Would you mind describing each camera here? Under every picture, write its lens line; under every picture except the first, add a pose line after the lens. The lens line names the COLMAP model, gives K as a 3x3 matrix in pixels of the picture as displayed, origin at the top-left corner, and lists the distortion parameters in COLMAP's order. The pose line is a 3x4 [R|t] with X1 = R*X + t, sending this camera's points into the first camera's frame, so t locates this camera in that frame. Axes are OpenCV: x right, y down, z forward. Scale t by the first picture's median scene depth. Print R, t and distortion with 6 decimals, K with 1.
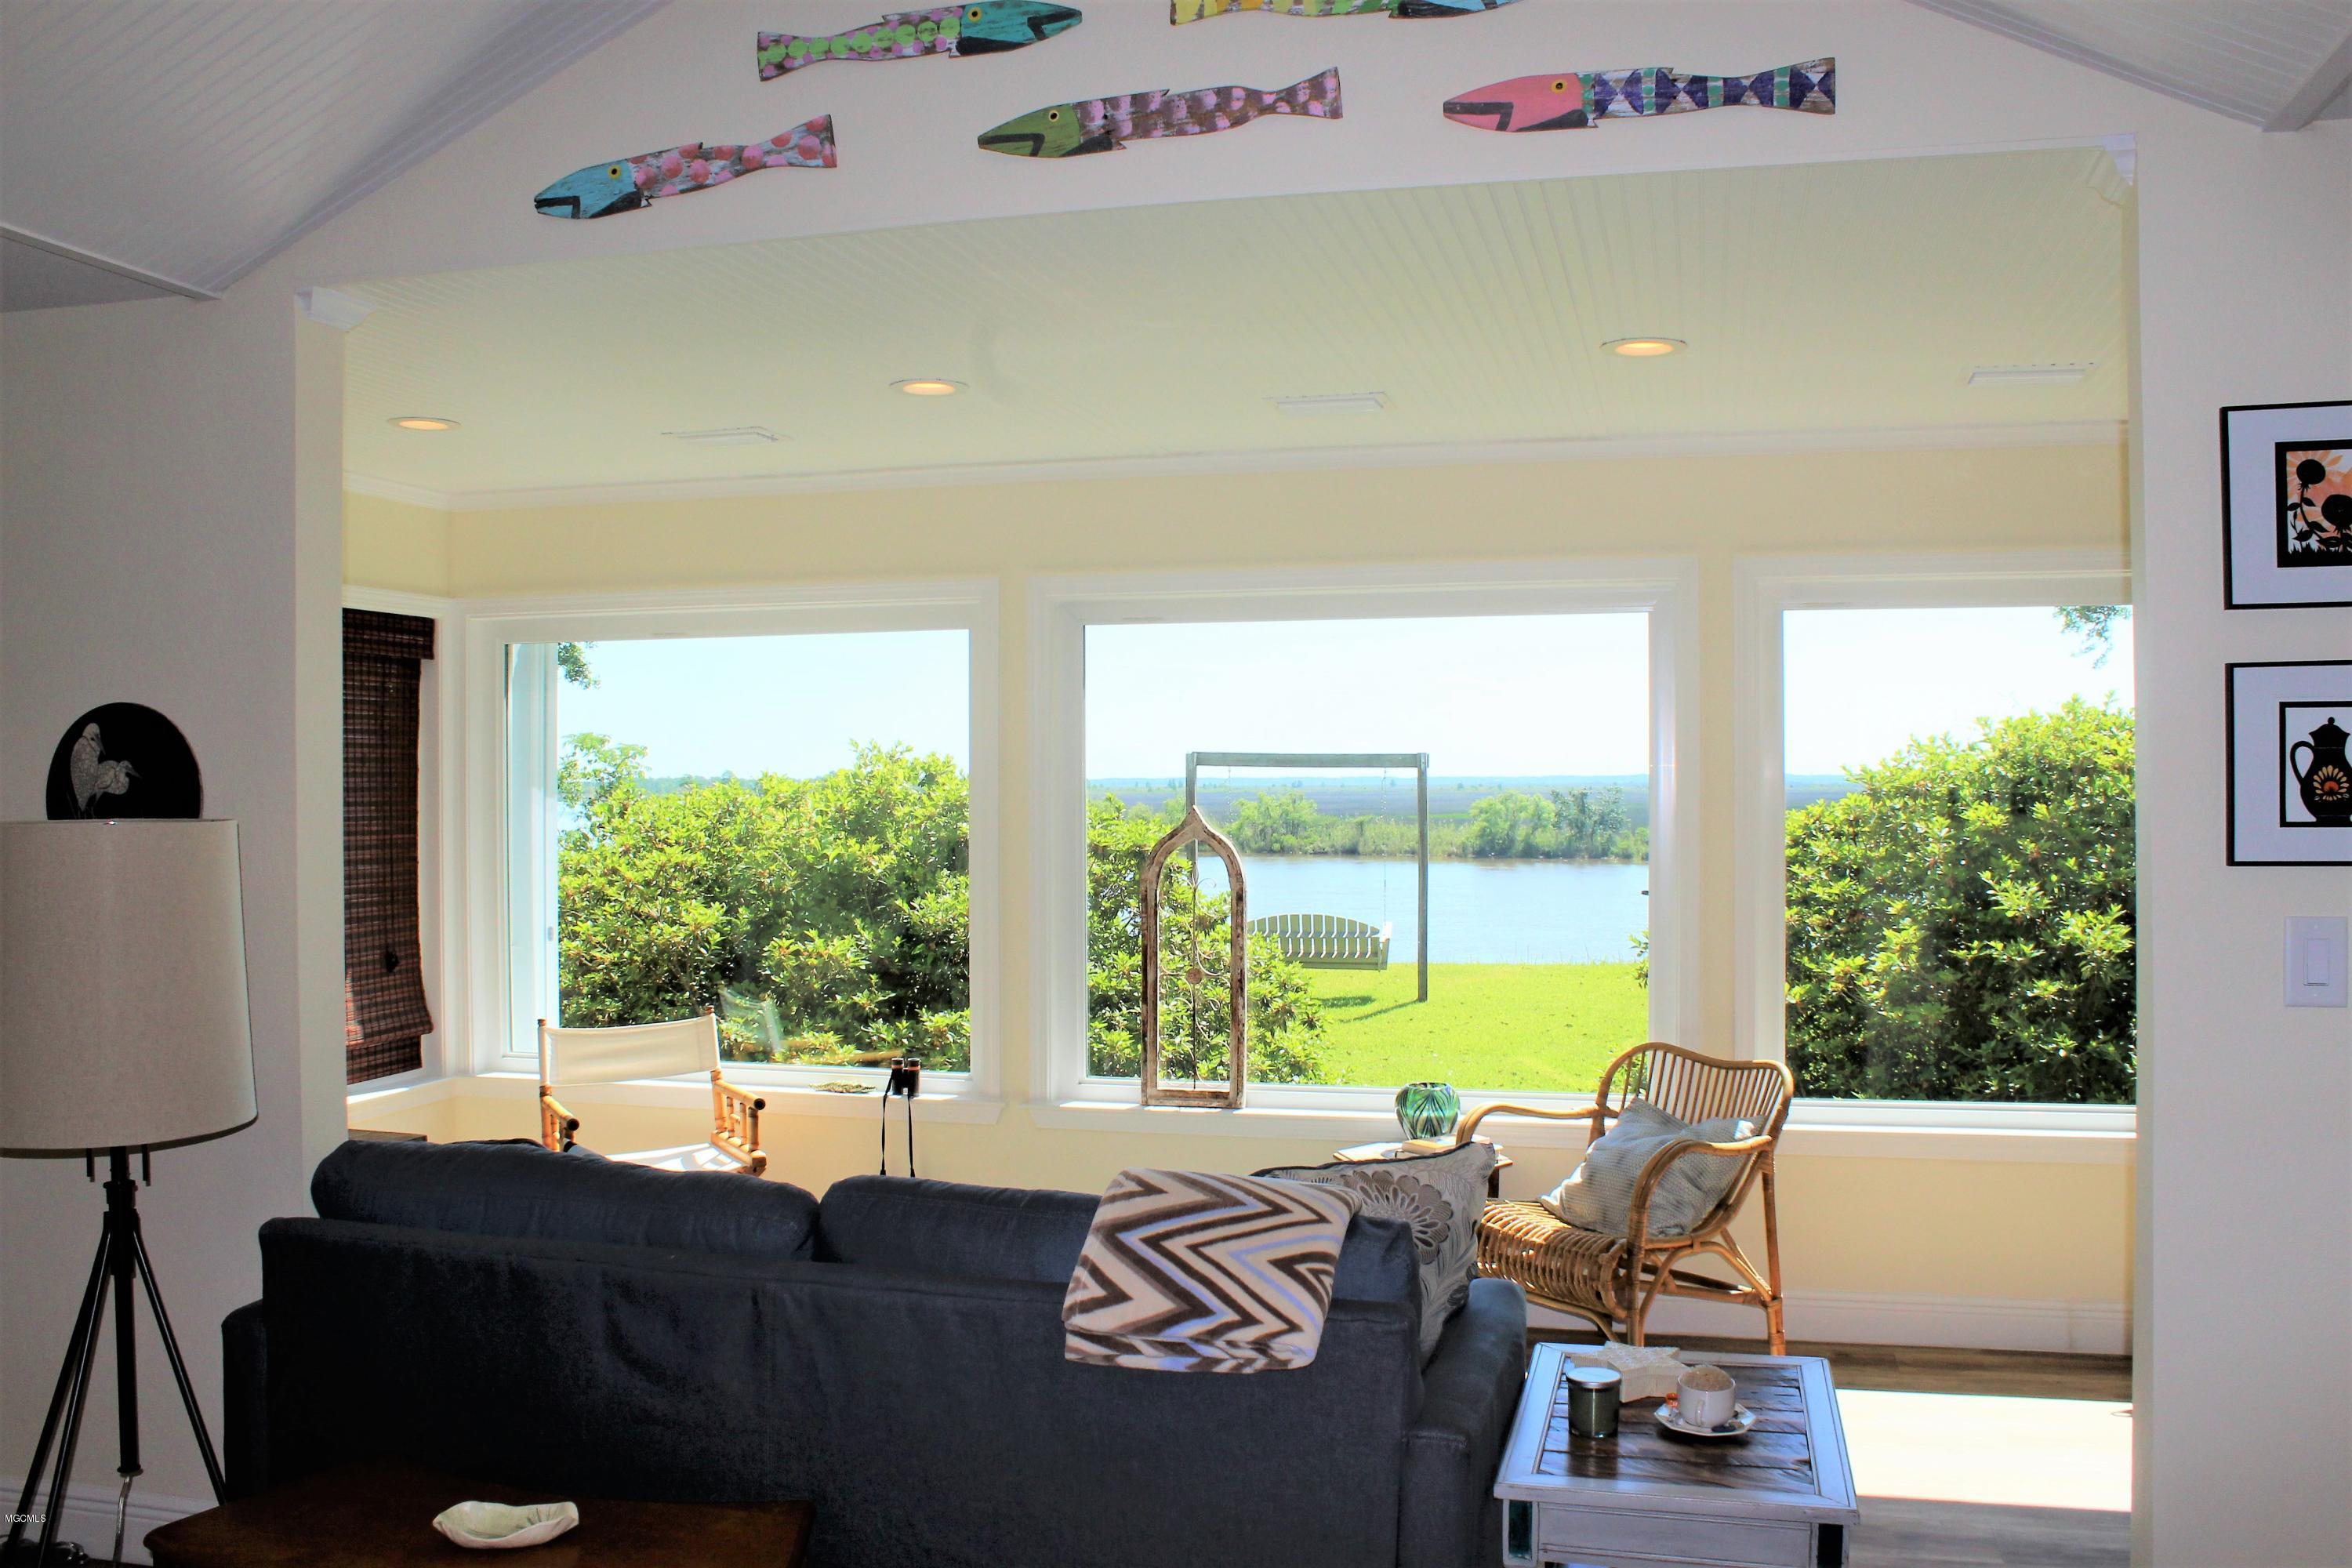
lens RADIAL K [[1963.3, 0, 1177.8], [0, 1963.3, 786.0], [0, 0, 1]] dist [-0.082884, 0.032213]
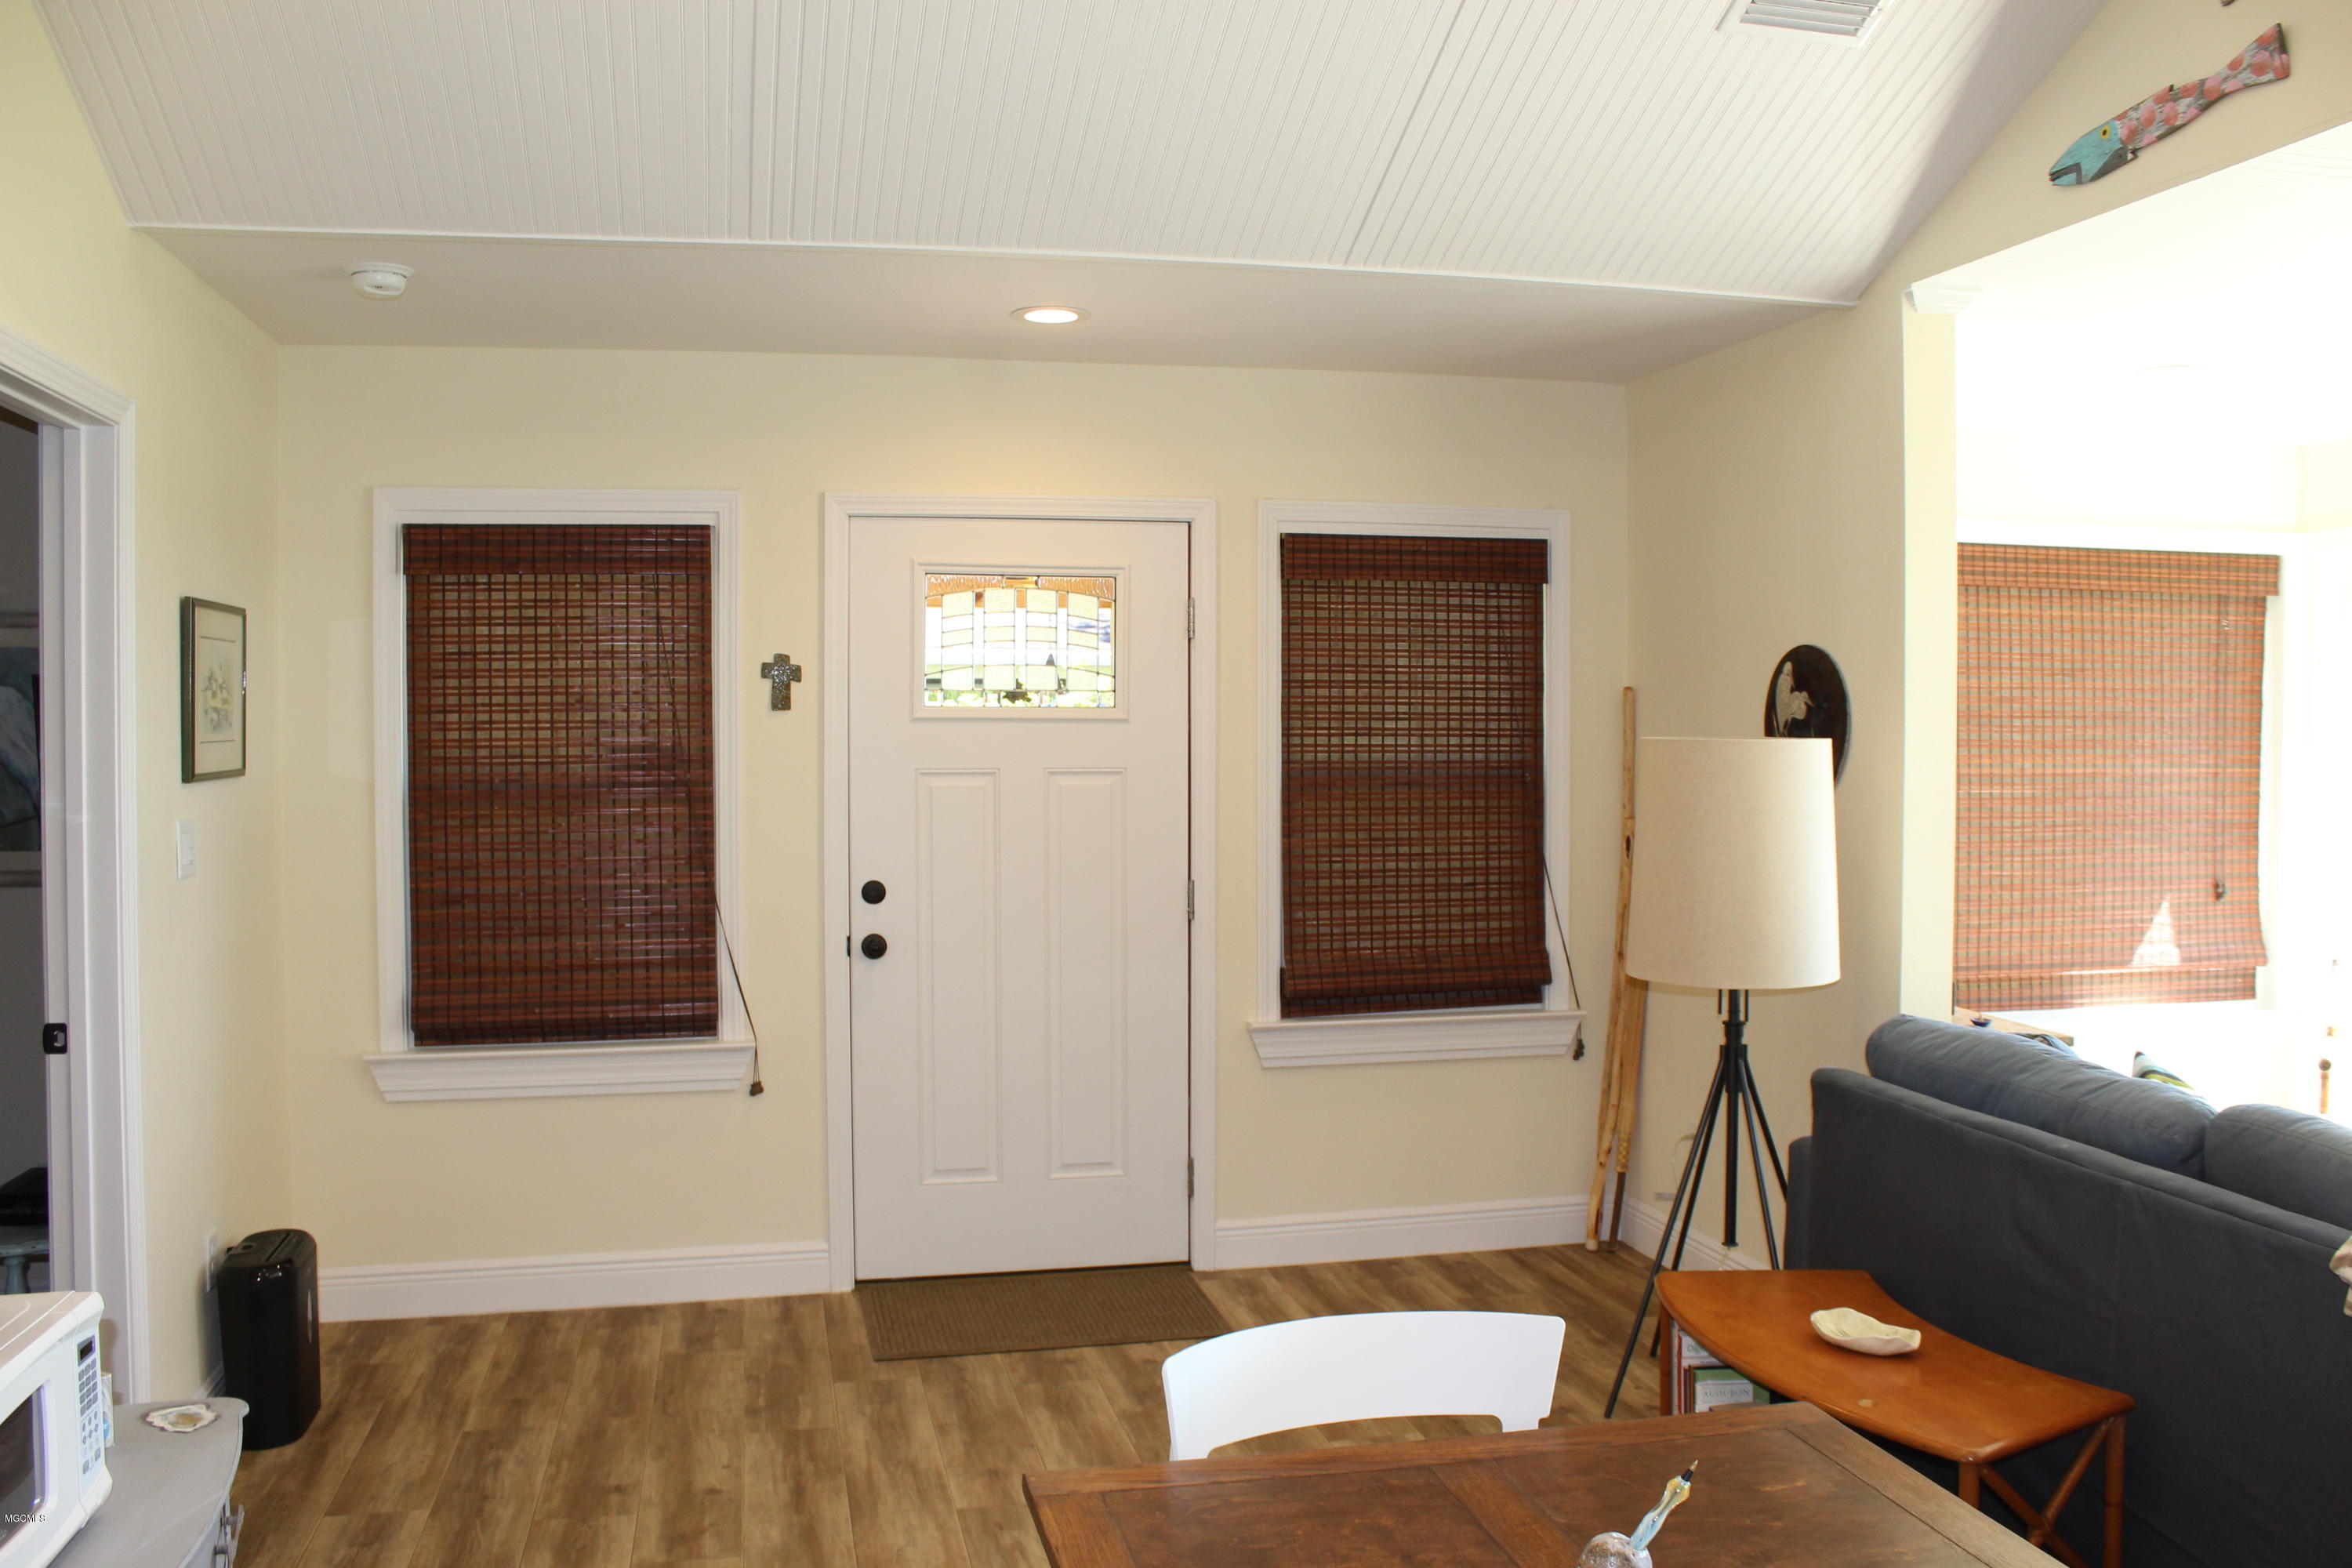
lens RADIAL K [[1963.3, 0, 1175.4], [0, 1963.3, 777.4], [0, 0, 1]] dist [-0.082884, 0.032213]
pose [[0.450448, 0.031765, -0.892238, 0.424659], [-0.011391, 0.999490, 0.029833, 0.009808], [0.892730, -0.003274, 0.450580, 0.072210]]
